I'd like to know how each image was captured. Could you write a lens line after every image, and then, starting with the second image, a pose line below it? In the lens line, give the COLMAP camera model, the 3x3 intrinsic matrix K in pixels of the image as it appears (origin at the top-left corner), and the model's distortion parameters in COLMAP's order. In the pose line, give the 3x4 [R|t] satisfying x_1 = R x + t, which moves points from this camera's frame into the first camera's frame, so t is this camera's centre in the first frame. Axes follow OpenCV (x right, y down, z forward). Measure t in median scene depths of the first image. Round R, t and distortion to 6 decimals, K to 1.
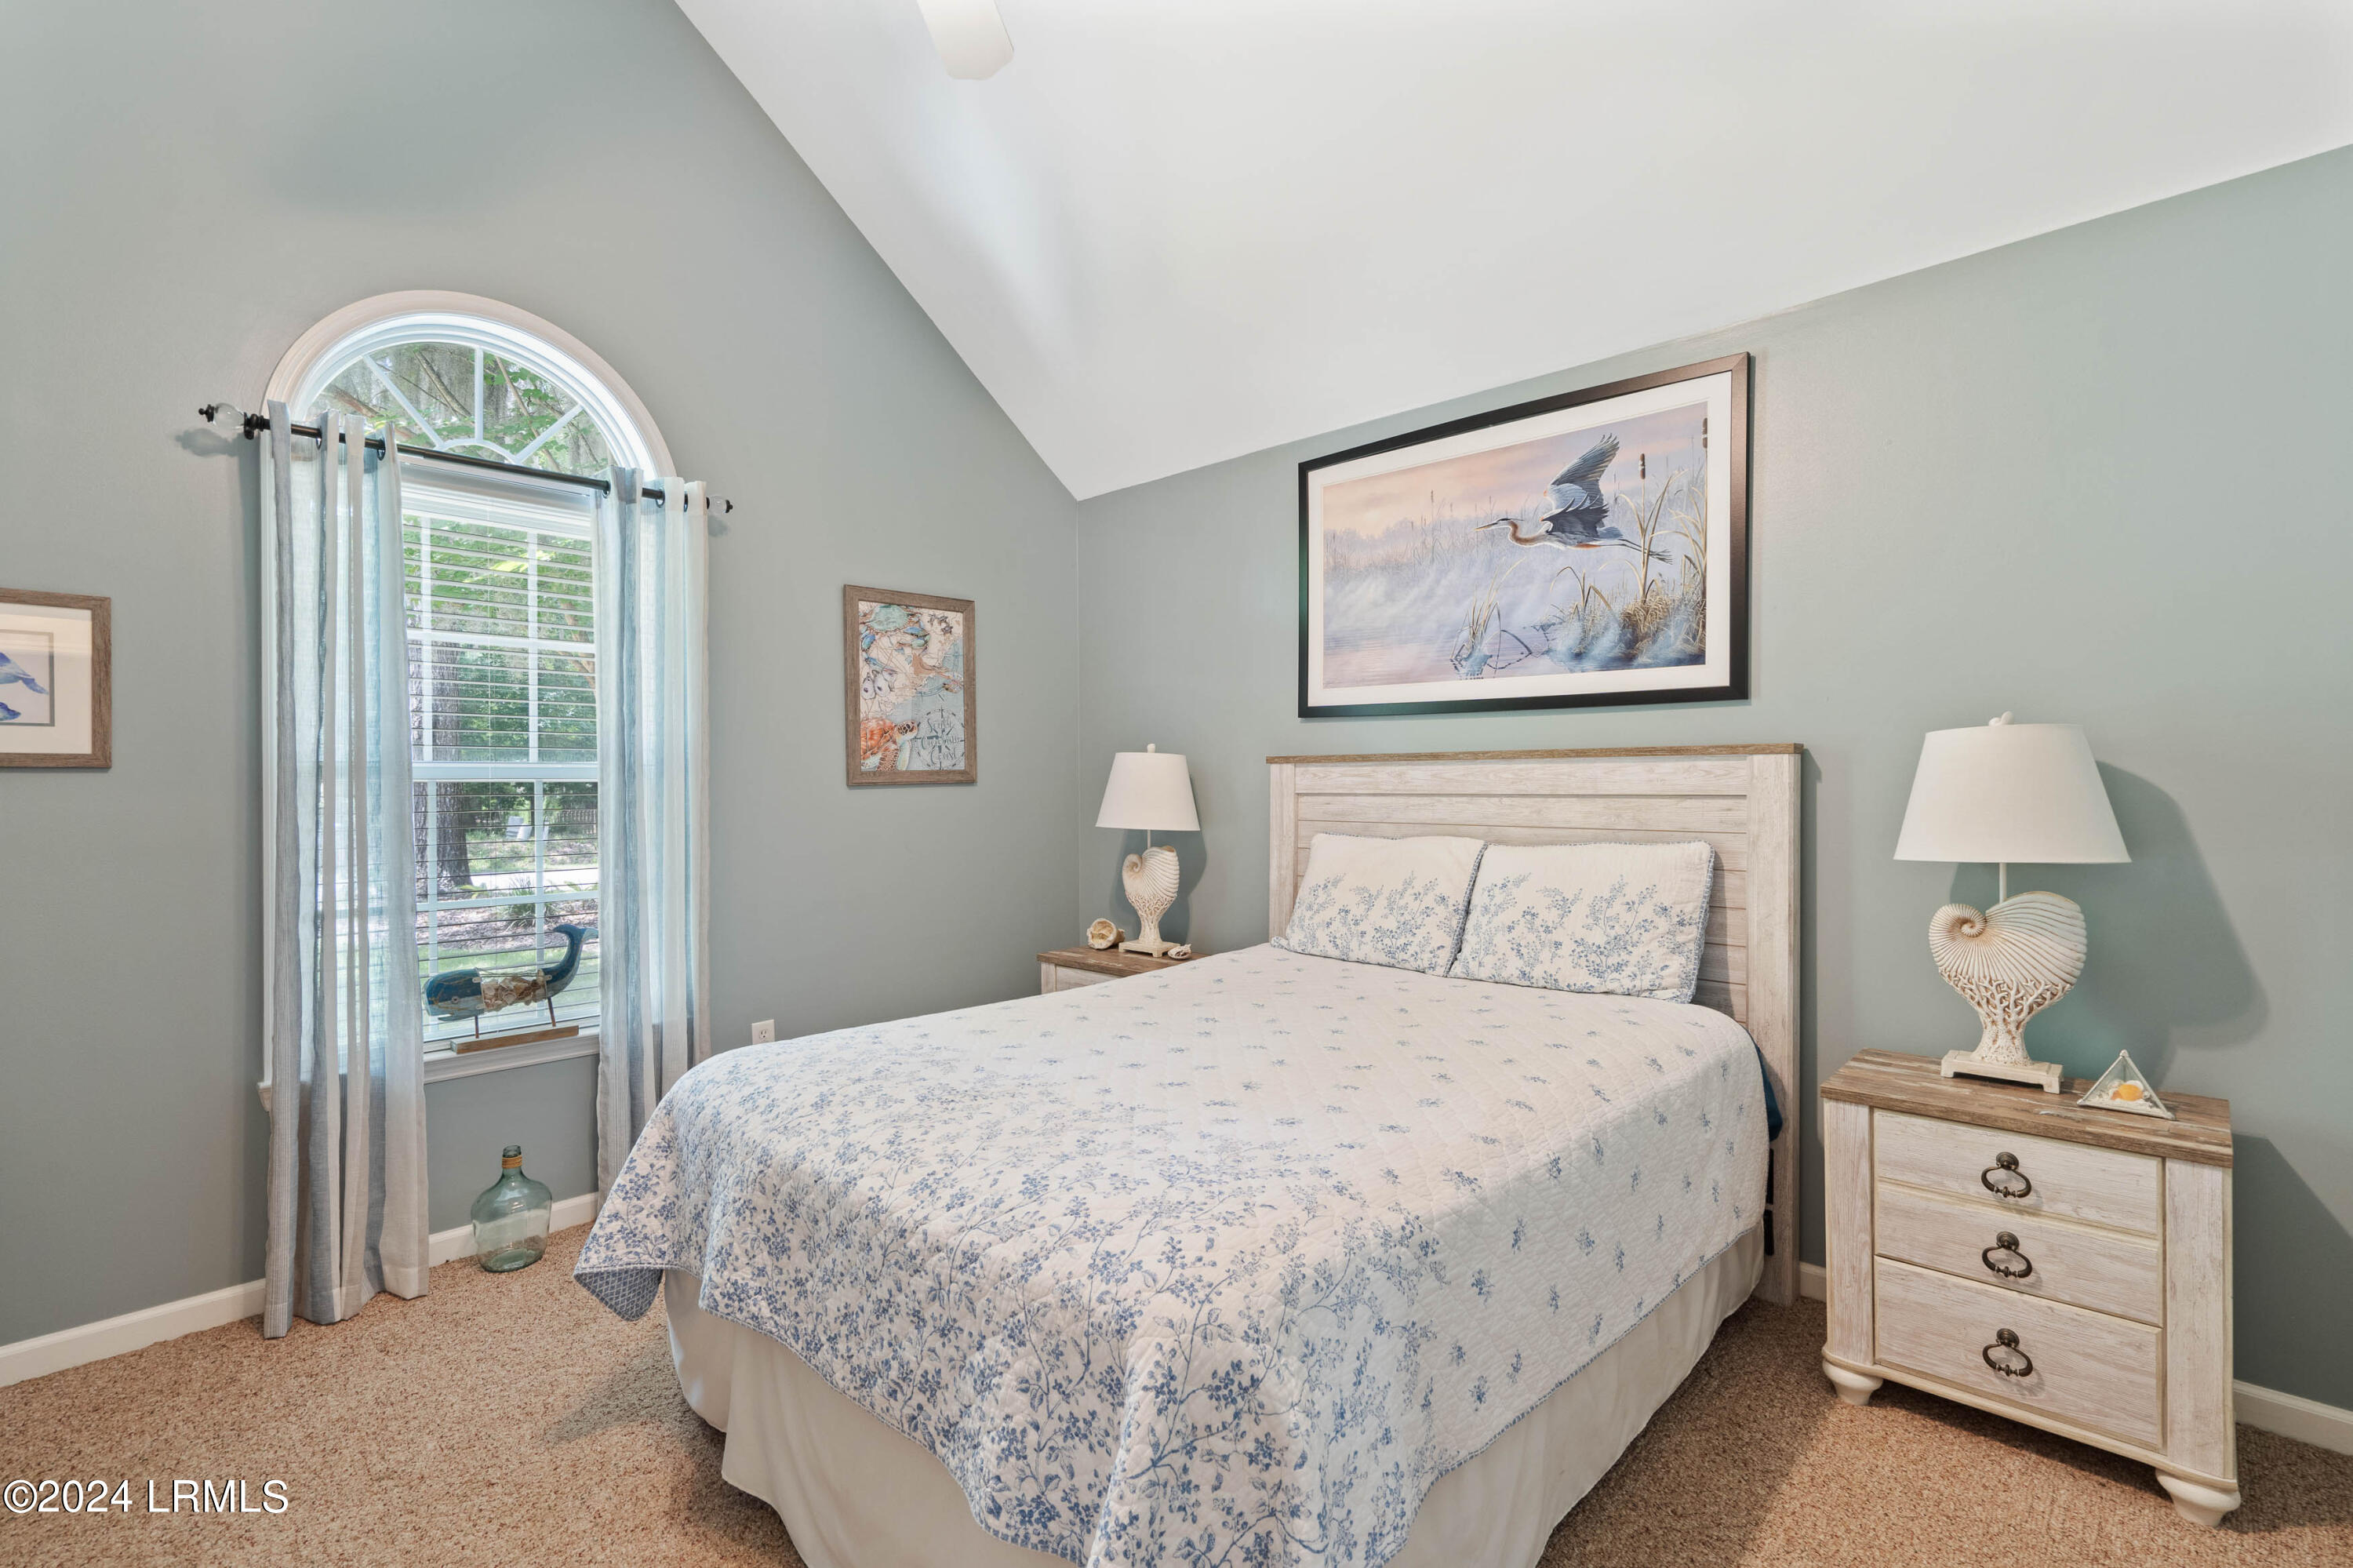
lens RADIAL K [[1061.6, 0, 1176.7], [0, 1061.6, 780.4], [0, 0, 1]] dist [-0.003150, 0.001496]
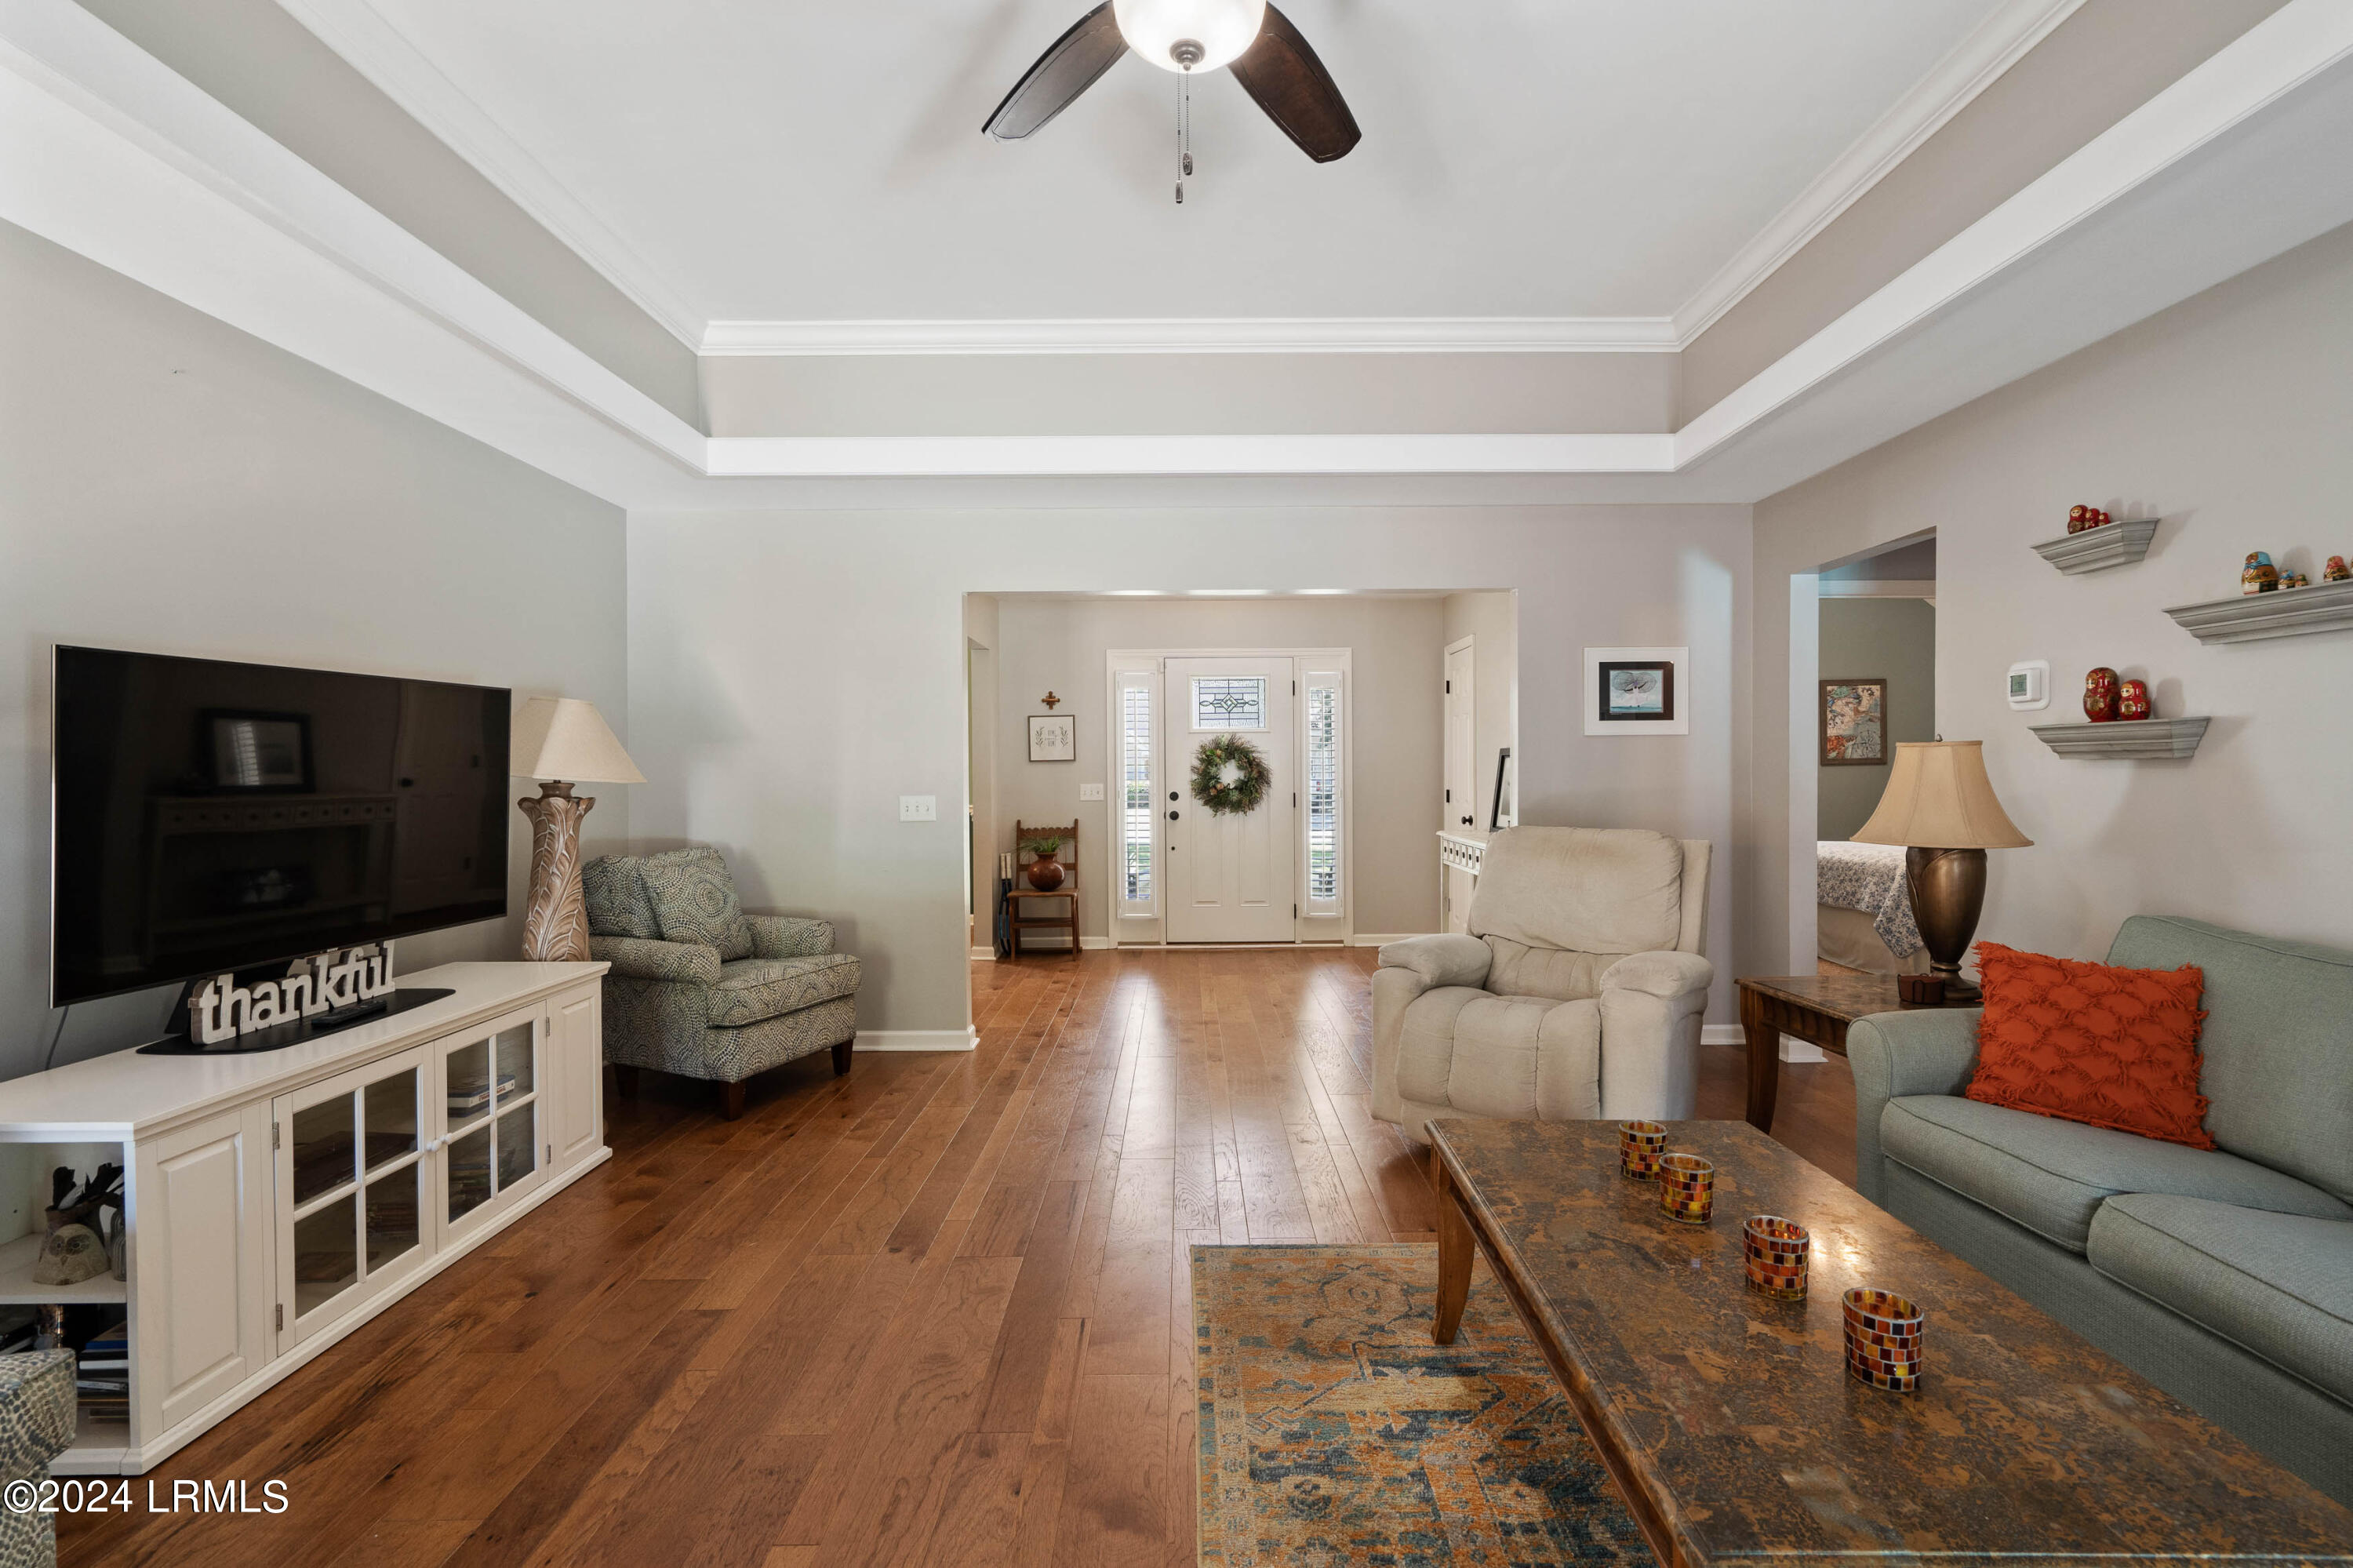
lens RADIAL K [[1061.6, 0, 1176.7], [0, 1061.6, 780.4], [0, 0, 1]] dist [-0.003150, 0.001496]
pose [[0.684306, 0.009302, -0.729136, 0.431614], [0.002444, 0.999884, 0.015049, 0.000659], [0.729191, -0.012081, 0.684203, -1.668526]]
